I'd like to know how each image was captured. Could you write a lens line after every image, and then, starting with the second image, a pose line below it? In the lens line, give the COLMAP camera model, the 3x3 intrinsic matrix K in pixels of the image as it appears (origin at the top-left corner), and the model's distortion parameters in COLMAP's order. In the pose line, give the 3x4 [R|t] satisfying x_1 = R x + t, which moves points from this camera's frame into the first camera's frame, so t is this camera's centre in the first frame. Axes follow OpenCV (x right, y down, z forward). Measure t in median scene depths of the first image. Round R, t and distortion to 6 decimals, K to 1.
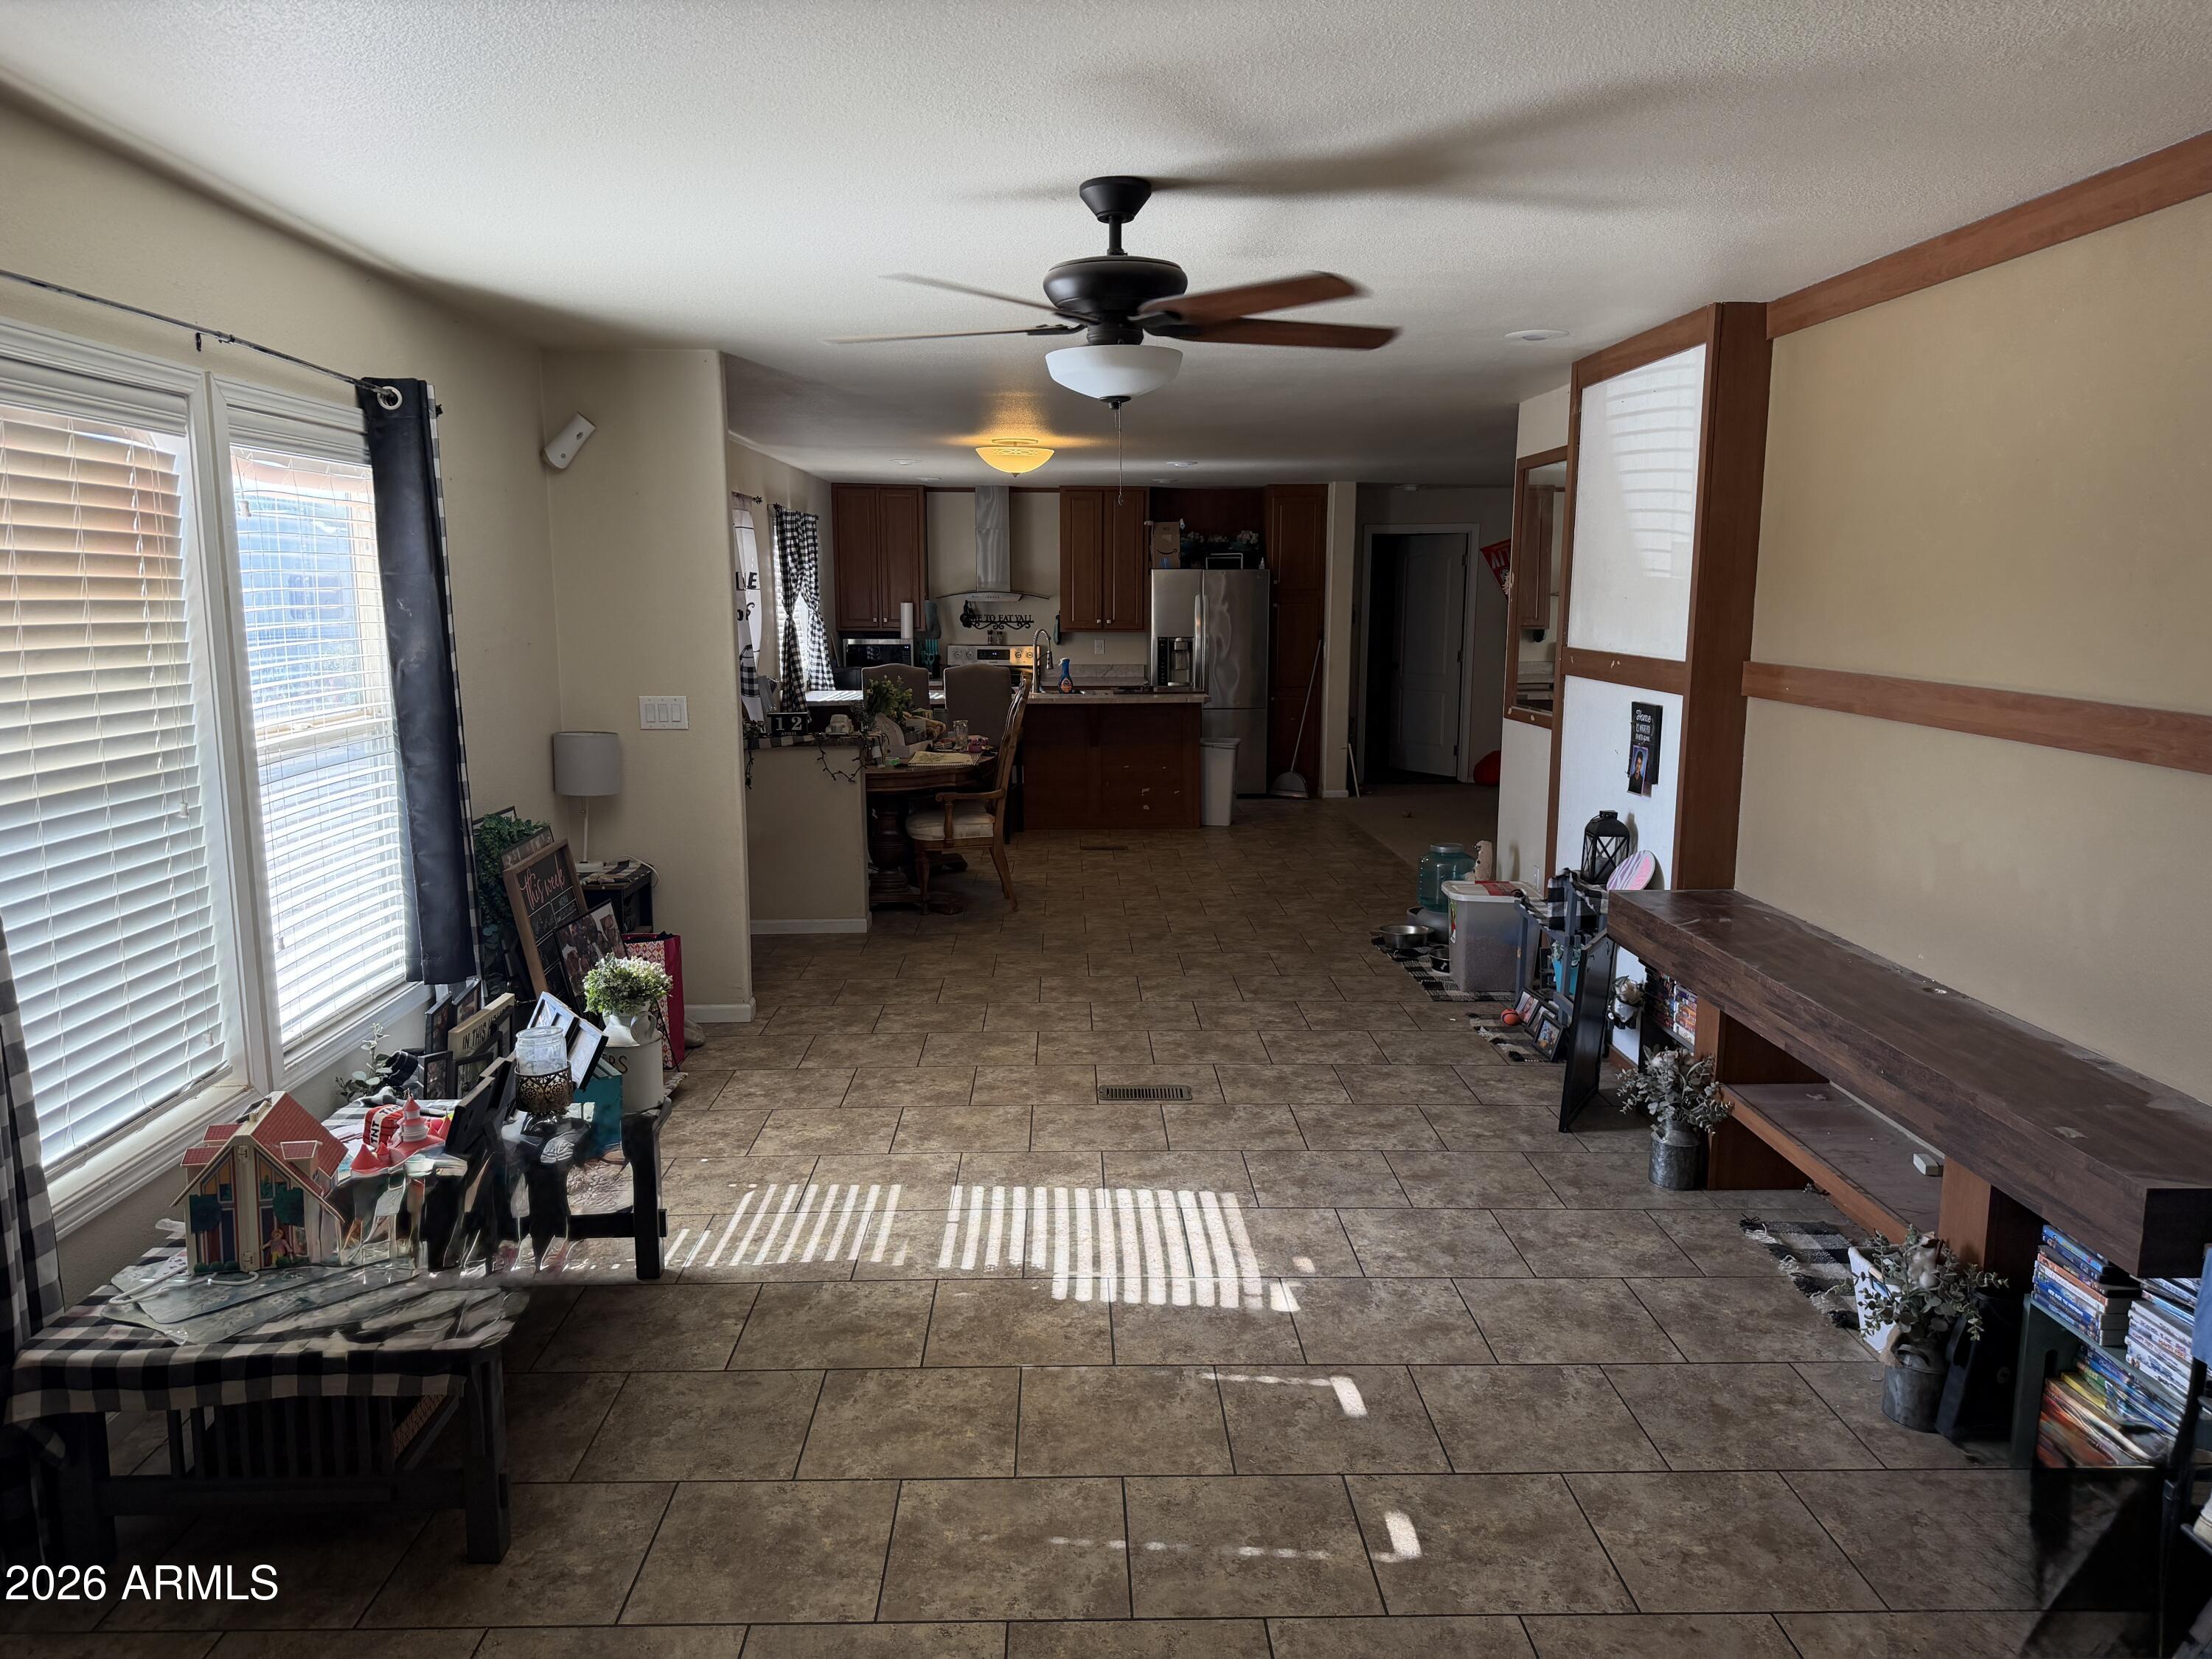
lens RADIAL K [[1560.1, 0, 1103.4], [0, 1560.1, 836.6], [0, 0, 1]] dist [0.001594, 0.000117]
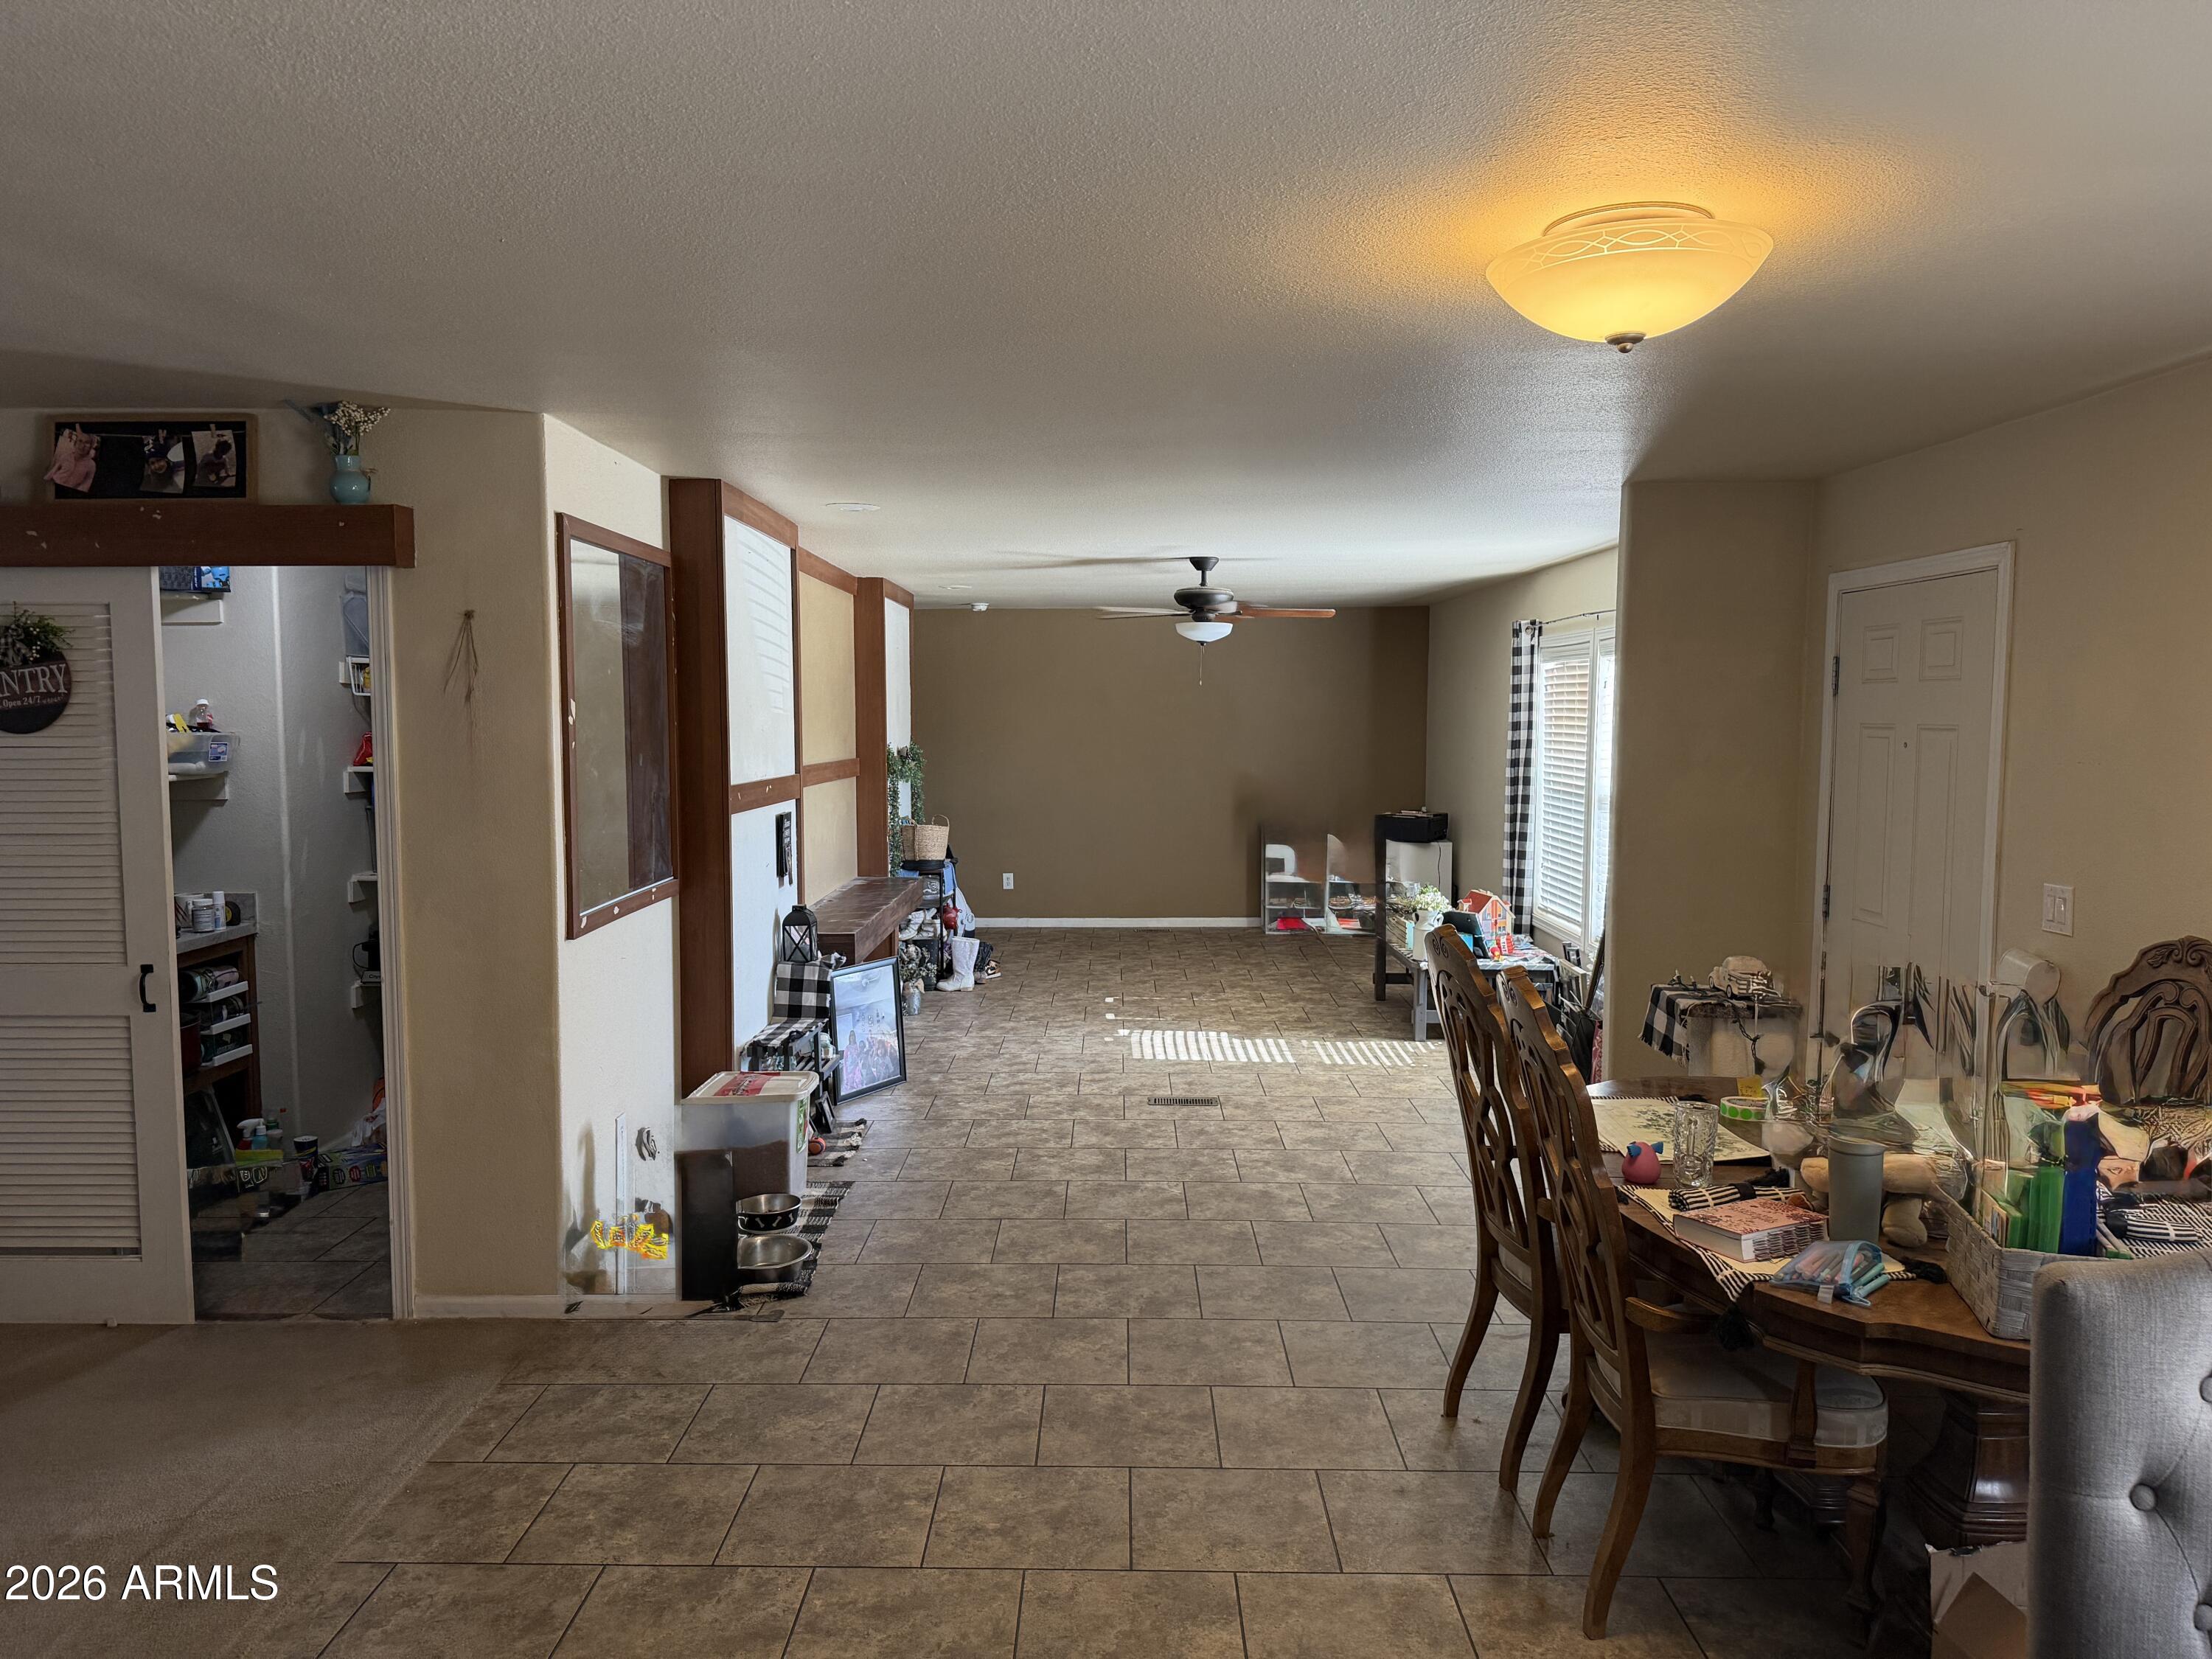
lens RADIAL K [[1560.1, 0, 1102.0], [0, 1560.1, 831.0], [0, 0, 1]] dist [0.001594, 0.000117]
pose [[-0.999342, 0.004286, 0.036029, 0.043022], [0.012411, 0.973477, 0.228450, -0.331025], [-0.034094, 0.228747, -0.972889, 2.062908]]
